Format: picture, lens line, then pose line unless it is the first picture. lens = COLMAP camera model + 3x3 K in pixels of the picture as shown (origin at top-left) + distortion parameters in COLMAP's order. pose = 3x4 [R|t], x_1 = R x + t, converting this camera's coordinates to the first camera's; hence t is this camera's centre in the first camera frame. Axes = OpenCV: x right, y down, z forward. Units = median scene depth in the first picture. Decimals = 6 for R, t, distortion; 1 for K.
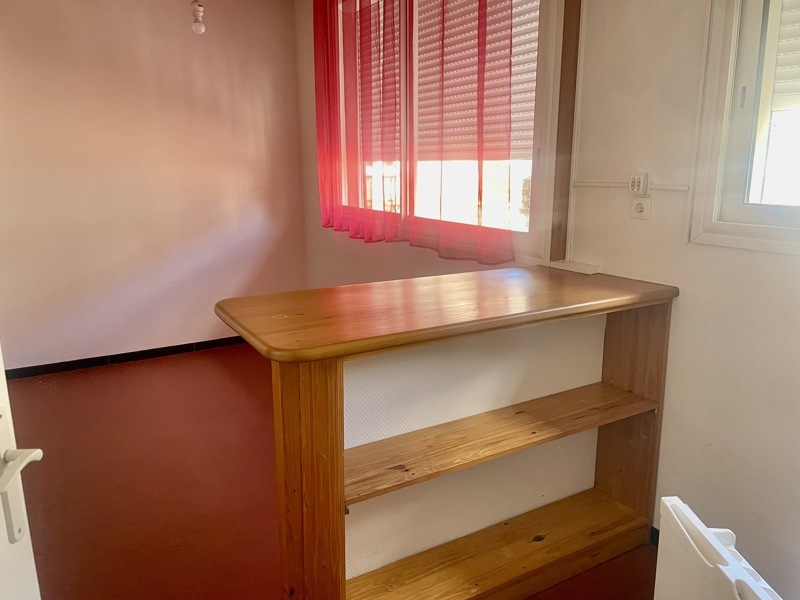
lens RADIAL K [[587.2, 0, 397.4], [0, 587.2, 278.7], [0, 0, 1]] dist [0.004247, 0.000186]
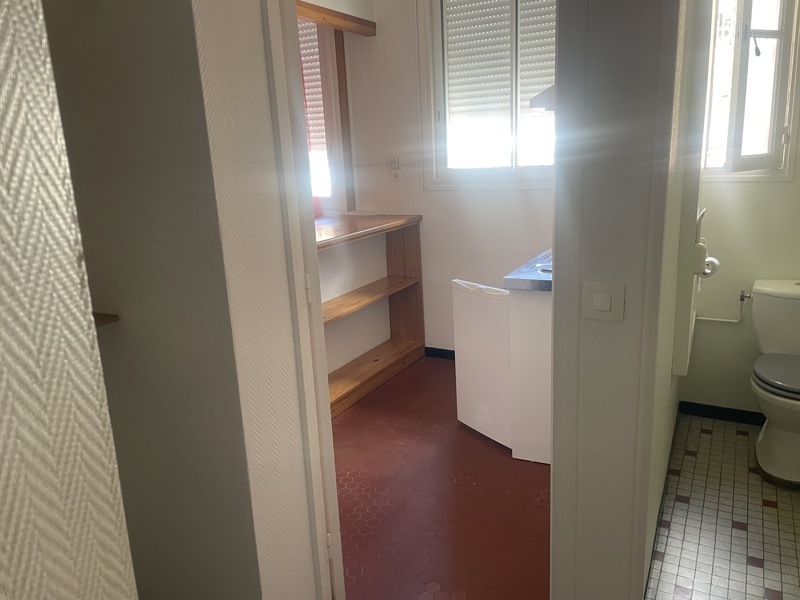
lens RADIAL K [[610.0, 0, 400.0], [0, 610.0, 300.0], [0, 0, 1]] dist [0.012182, -0.001009]
pose [[0.845567, -0.154582, 0.510999, -0.608807], [0.136718, 0.987944, 0.072629, 0.127209], [-0.516066, 0.008450, 0.856507, -0.629466]]
